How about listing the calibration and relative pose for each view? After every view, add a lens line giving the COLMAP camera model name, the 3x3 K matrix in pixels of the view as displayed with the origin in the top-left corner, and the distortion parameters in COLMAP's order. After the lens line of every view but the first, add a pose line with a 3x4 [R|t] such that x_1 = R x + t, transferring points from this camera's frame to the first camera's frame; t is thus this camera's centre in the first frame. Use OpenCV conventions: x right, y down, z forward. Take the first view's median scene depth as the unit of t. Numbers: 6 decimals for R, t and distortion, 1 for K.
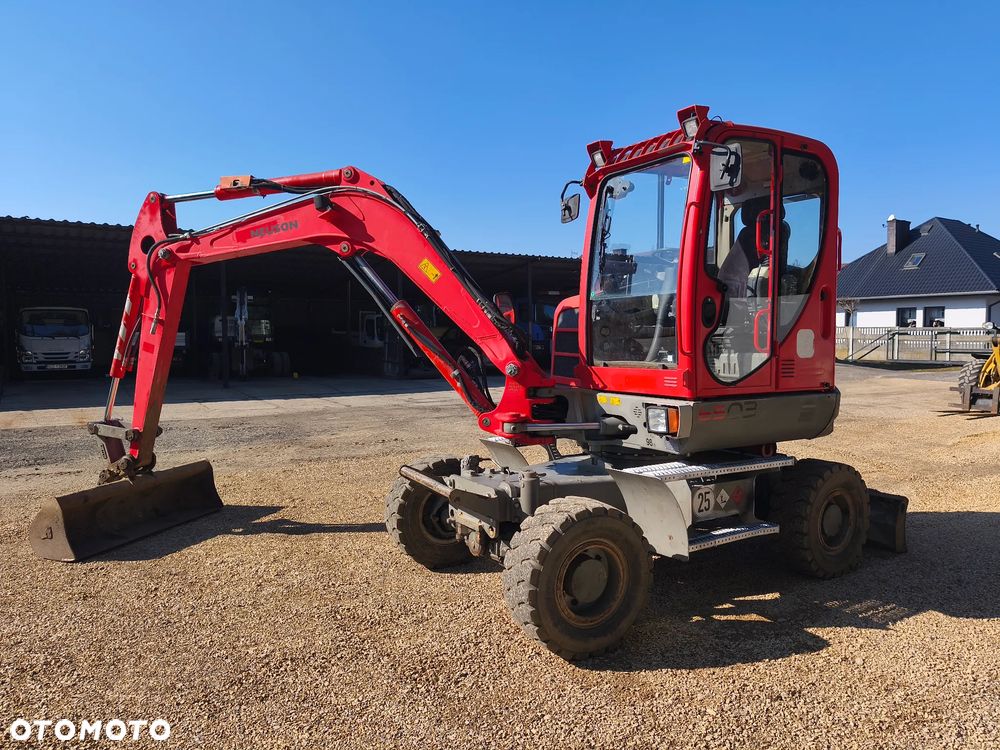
lens RADIAL K [[672.6, 0, 508.7], [0, 672.6, 373.8], [0, 0, 1]] dist [0.049881, -0.049578]
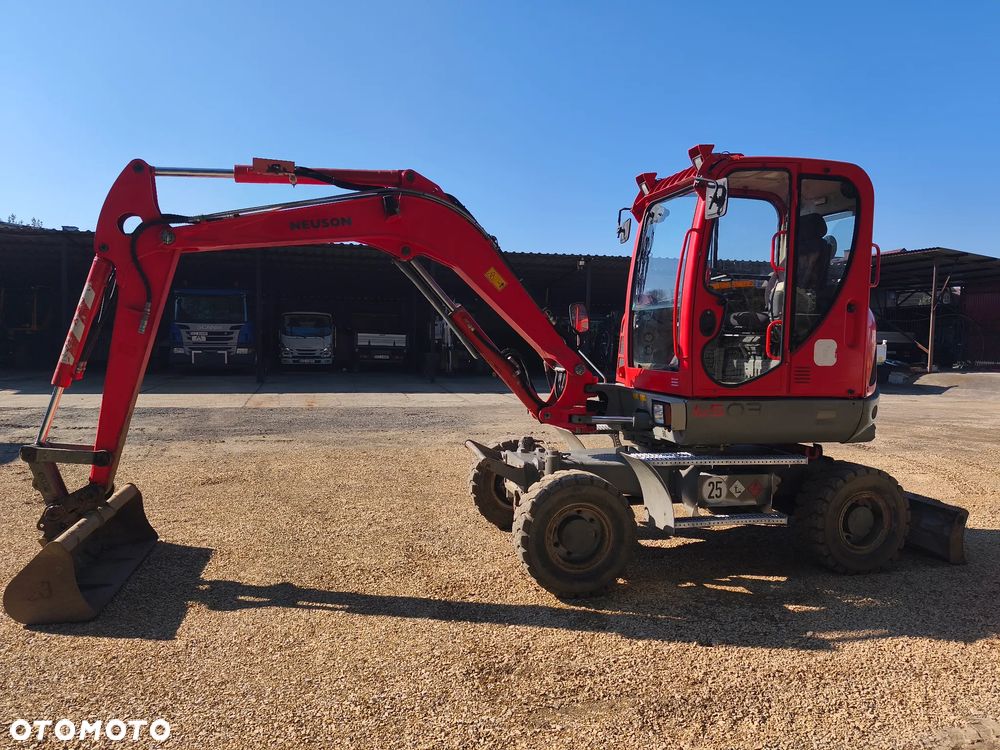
lens RADIAL K [[678.0, 0, 496.4], [0, 678.0, 374.5], [0, 0, 1]] dist [0.060291, -0.079094]
pose [[0.944311, 0.029701, -0.327712, 0.296768], [-0.030804, 0.999524, 0.001824, 0.004795], [0.327610, 0.008373, 0.944776, -0.193689]]
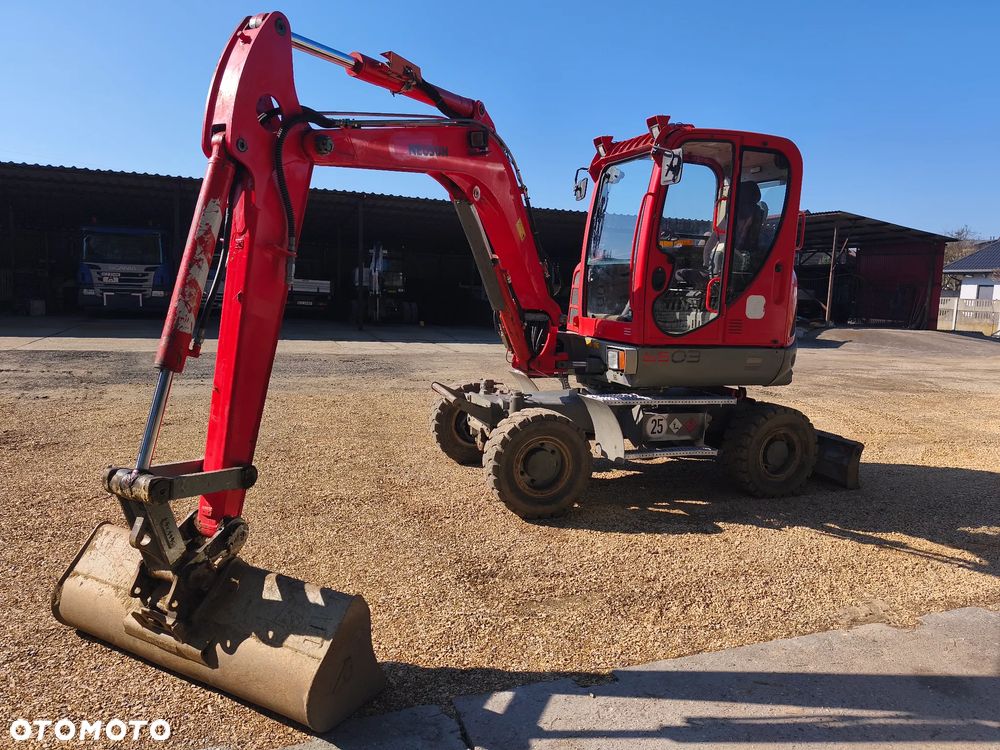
lens RADIAL K [[672.6, 0, 488.8], [0, 672.6, 377.1], [0, 0, 1]] dist [0.129425, -0.283646]
pose [[0.973674, 0.063693, -0.218866, 0.241150], [-0.048147, 0.995971, 0.075649, 0.012587], [0.222803, -0.063119, 0.972818, -0.309690]]
